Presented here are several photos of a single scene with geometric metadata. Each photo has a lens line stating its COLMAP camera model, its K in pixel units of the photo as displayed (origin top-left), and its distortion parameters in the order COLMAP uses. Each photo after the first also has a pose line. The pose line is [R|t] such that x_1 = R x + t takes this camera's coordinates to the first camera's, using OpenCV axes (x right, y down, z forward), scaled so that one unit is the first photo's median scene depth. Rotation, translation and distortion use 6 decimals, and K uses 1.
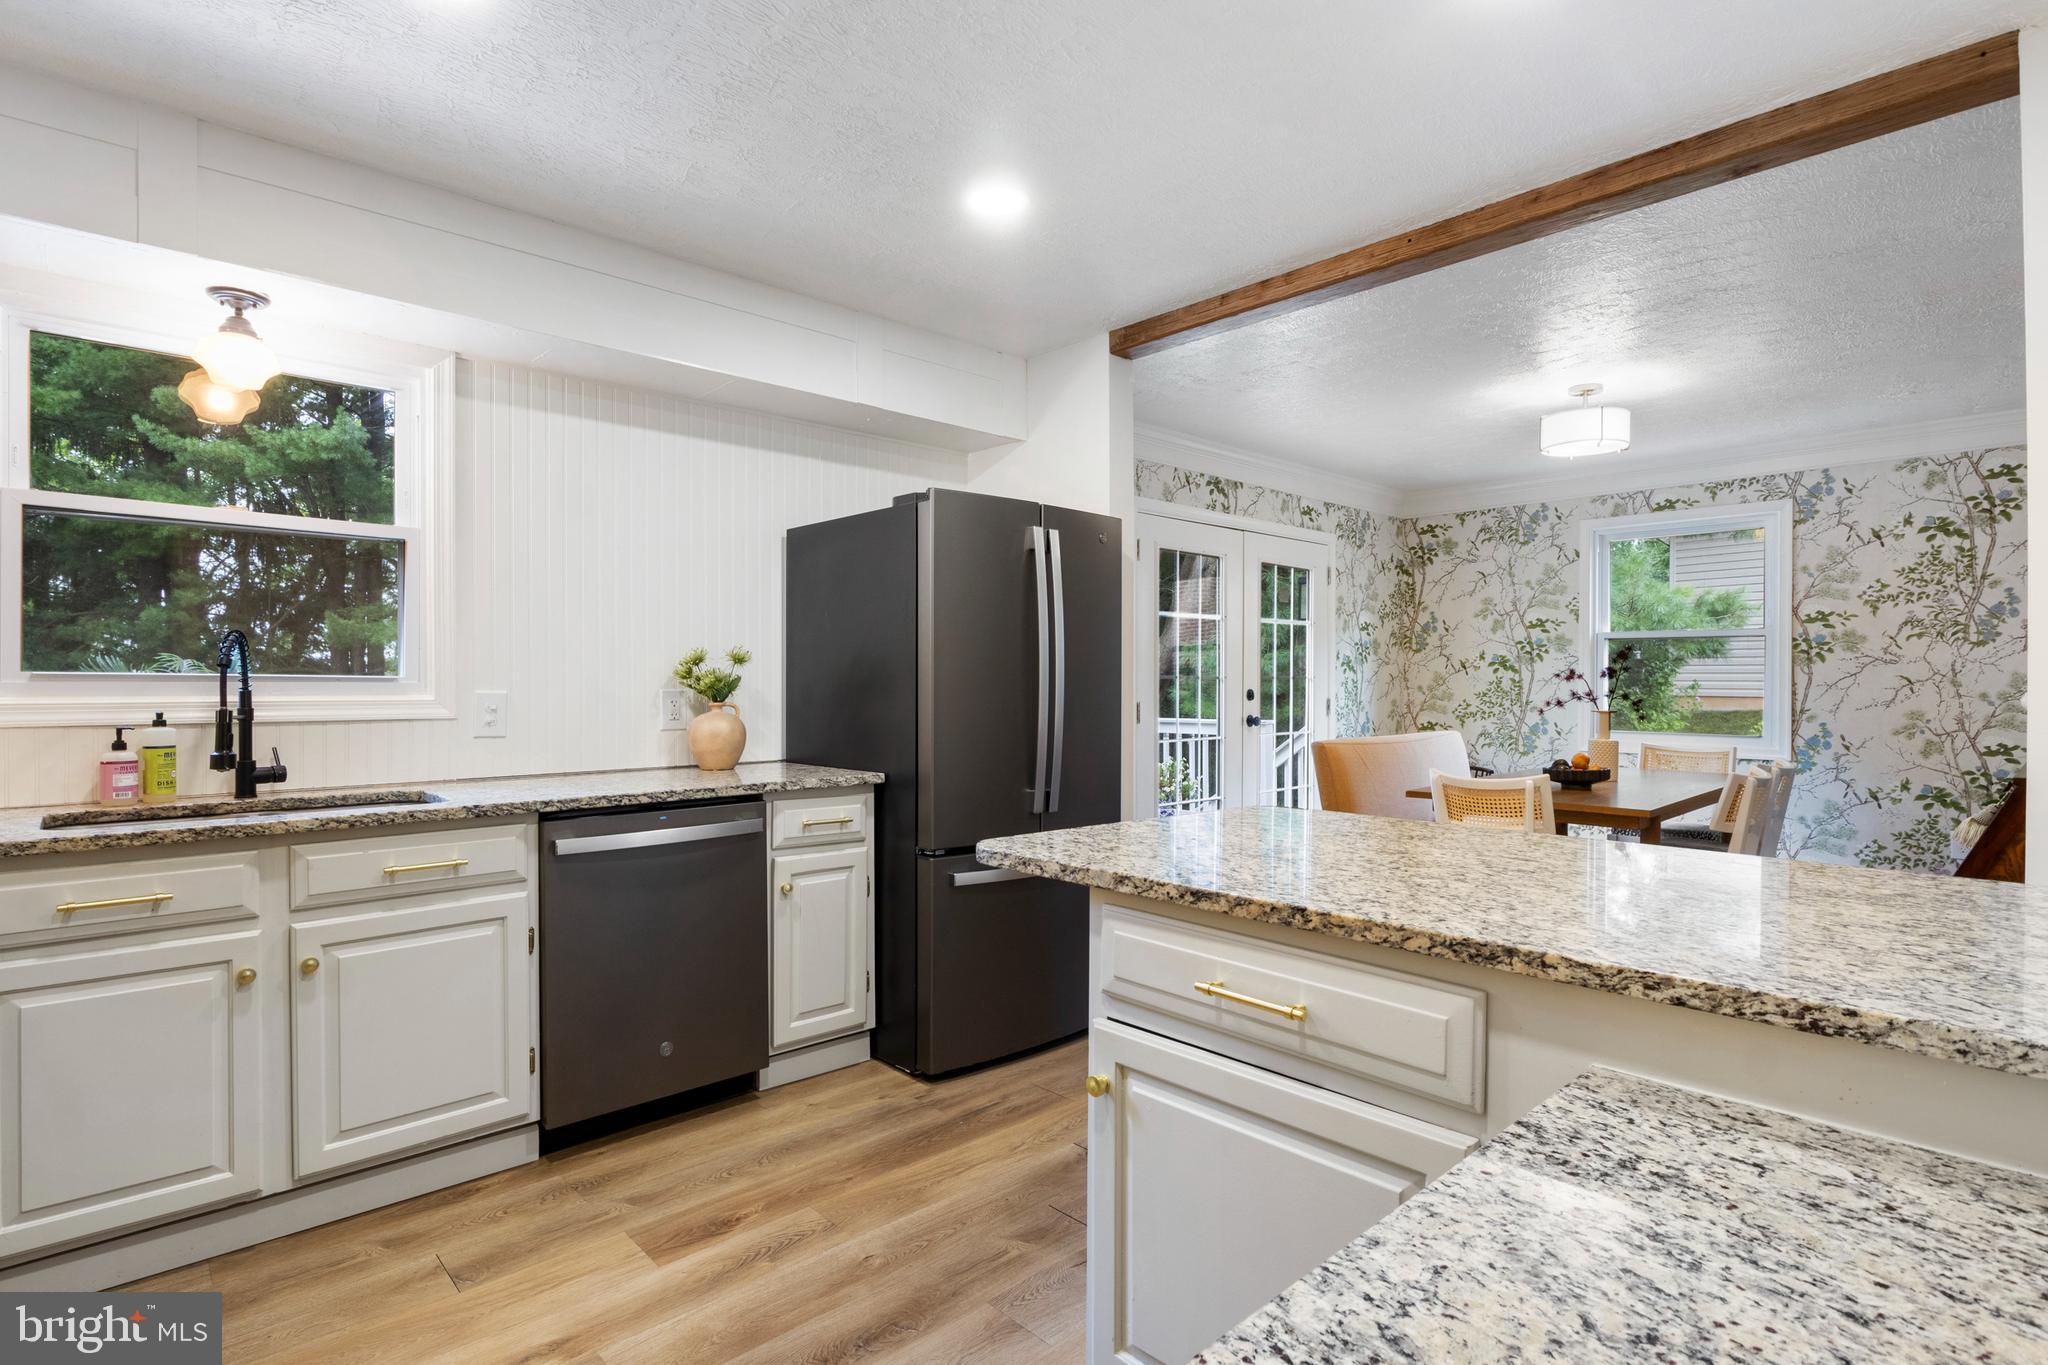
lens RADIAL K [[1036.5, 0, 1016.5], [0, 1036.5, 683.2], [0, 0, 1]] dist [-0.004551, -0.000855]
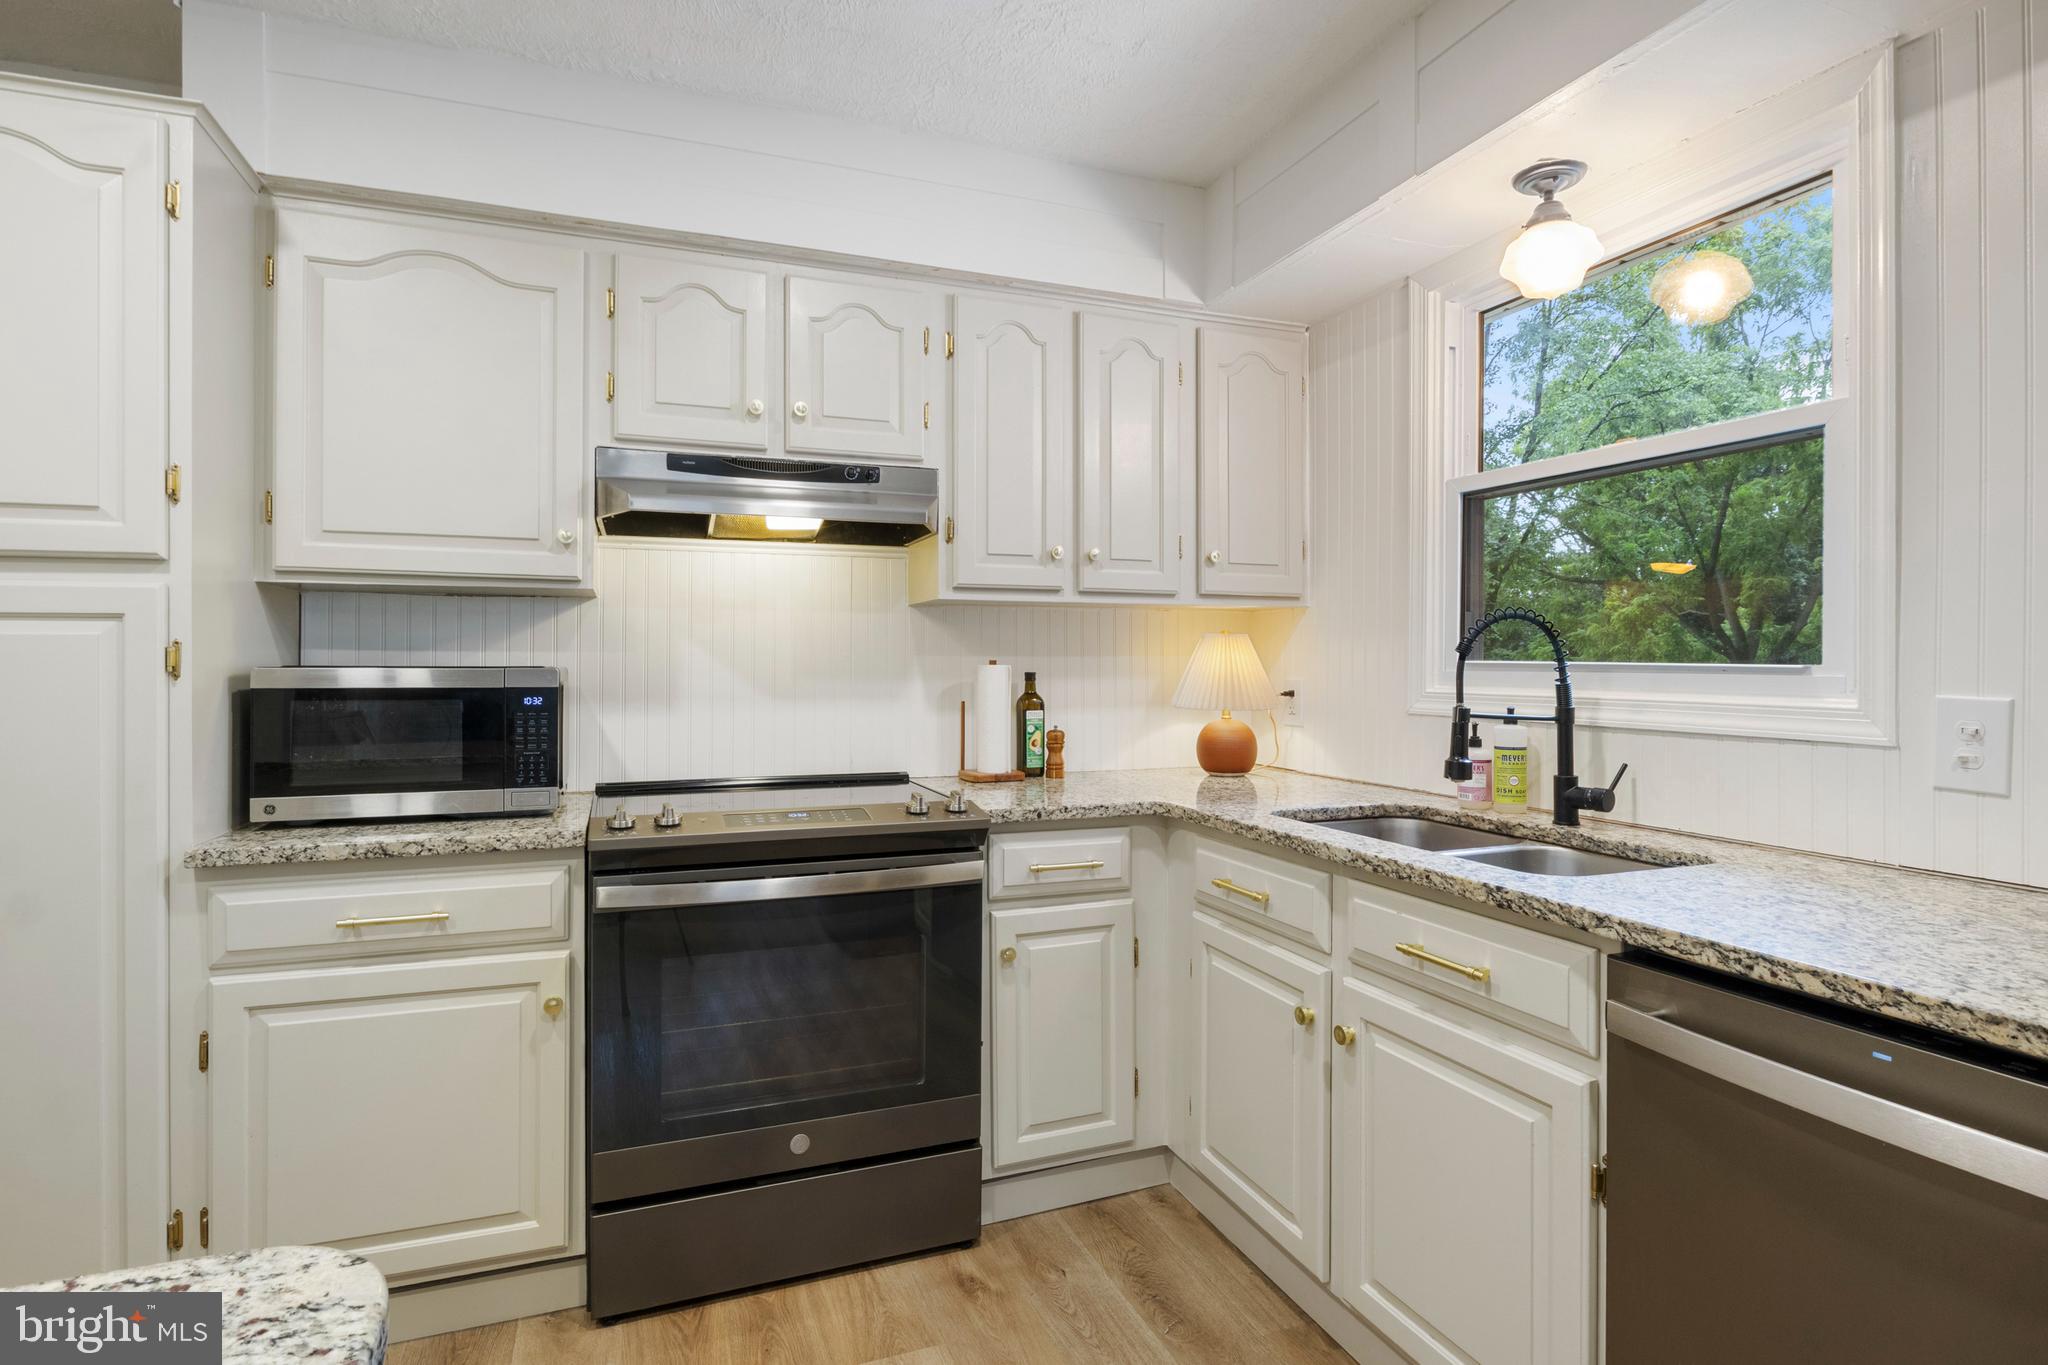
lens RADIAL K [[1036.5, 0, 1019.4], [0, 1036.5, 661.5], [0, 0, 1]] dist [-0.004551, -0.000855]
pose [[-0.379839, -0.001436, -0.925051, 0.082313], [-0.002447, 0.999997, -0.000548, -0.005547], [0.925049, 0.002056, -0.379842, 0.656896]]
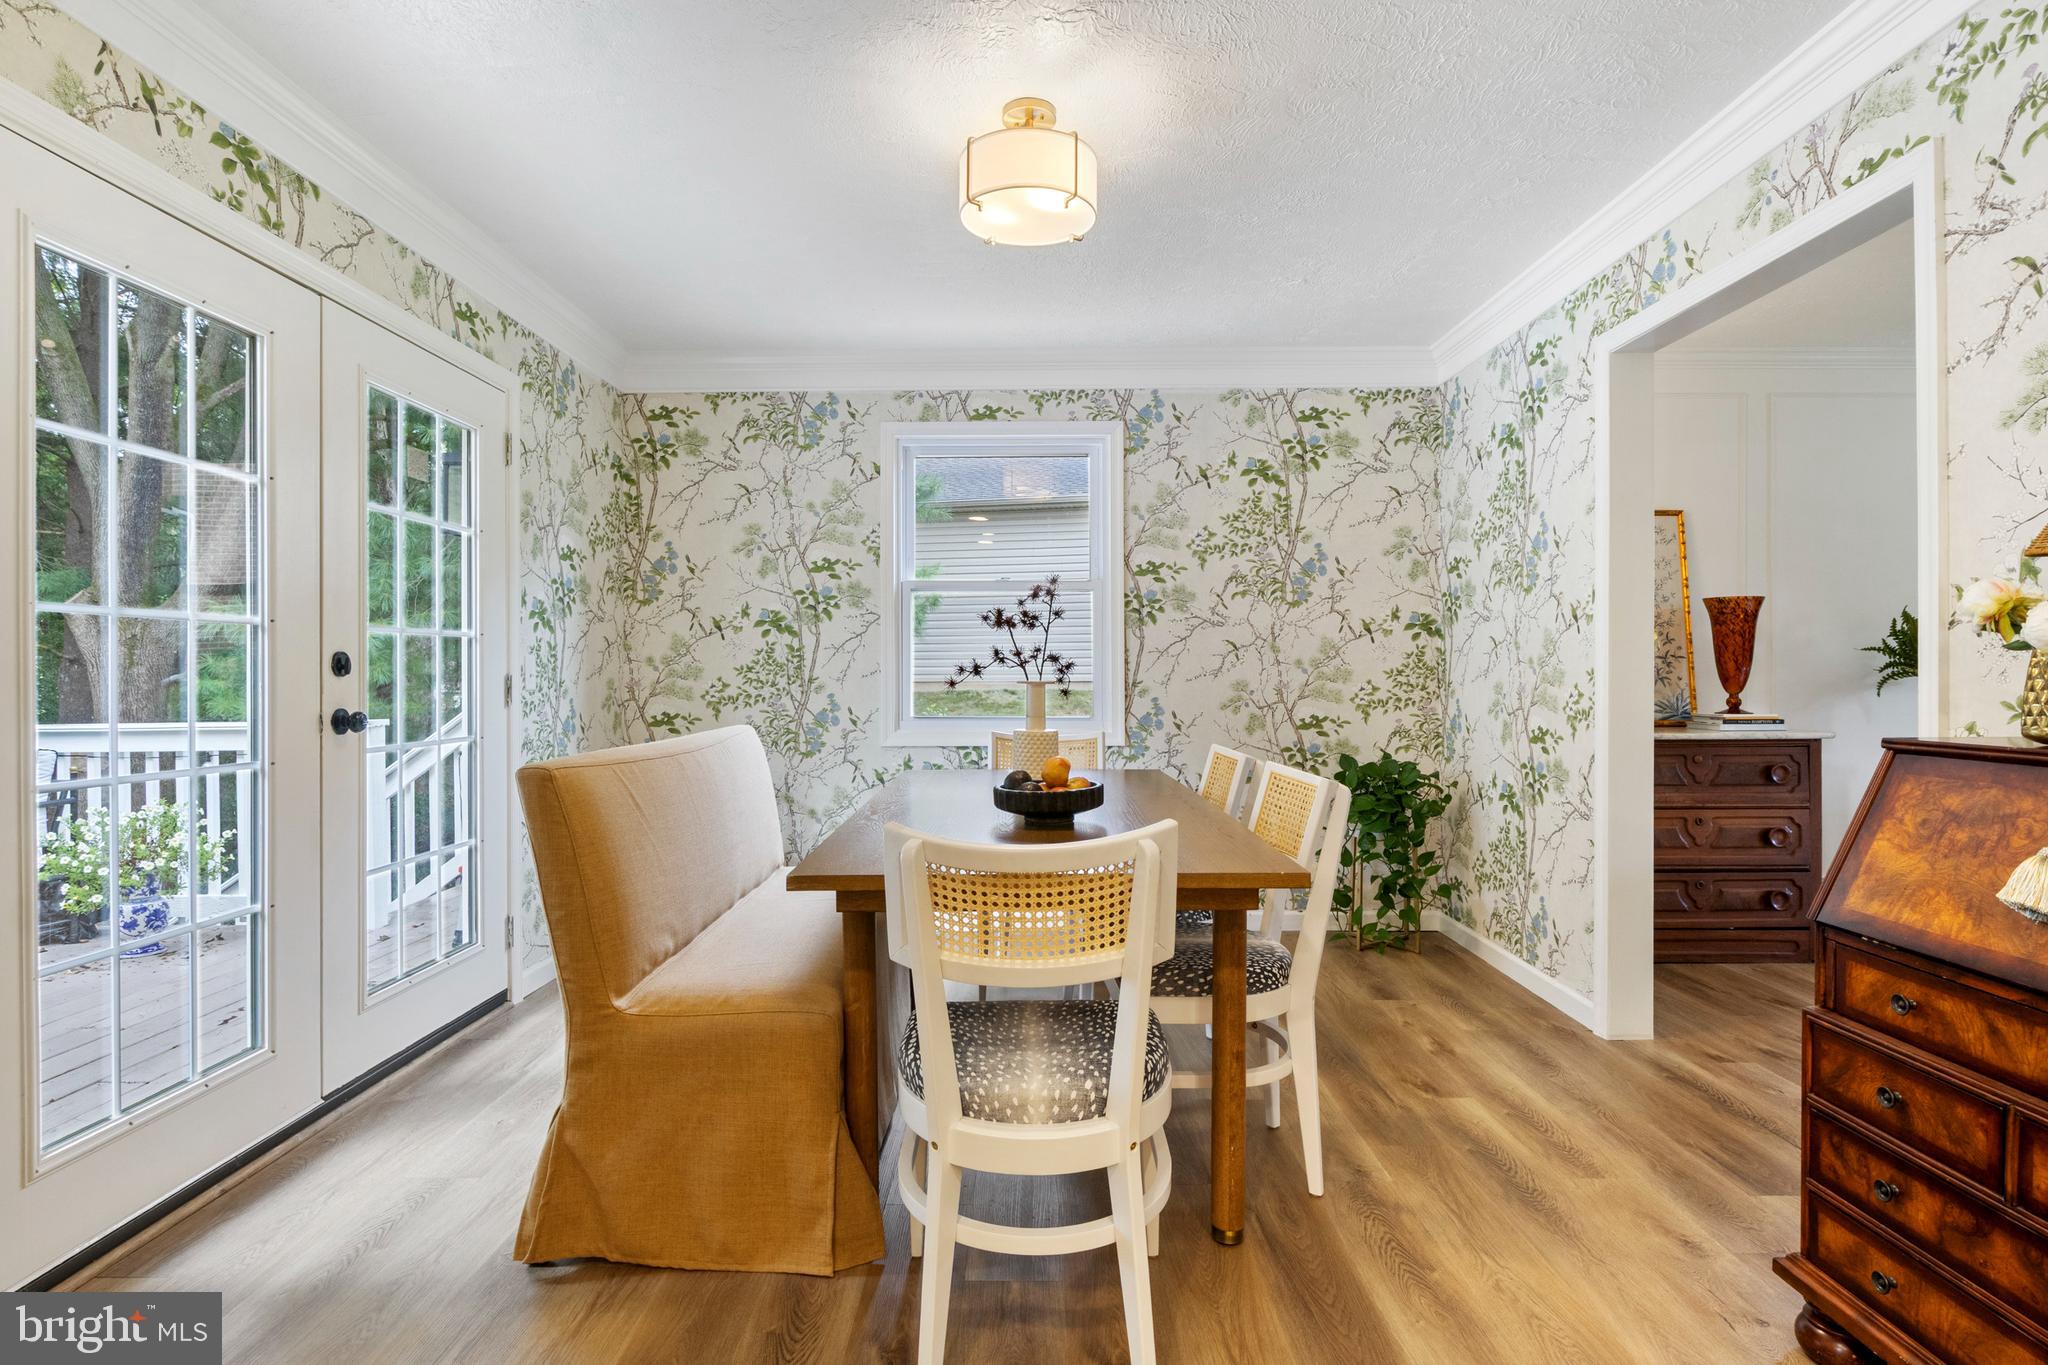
lens RADIAL K [[1036.5, 0, 1027.0], [0, 1036.5, 670.9], [0, 0, 1]] dist [-0.004551, -0.000855]
pose [[0.688562, -0.002889, 0.725171, 0.167025], [0.007490, 0.999967, -0.003128, 0.028311], [-0.725139, 0.007585, 0.688561, 0.754191]]
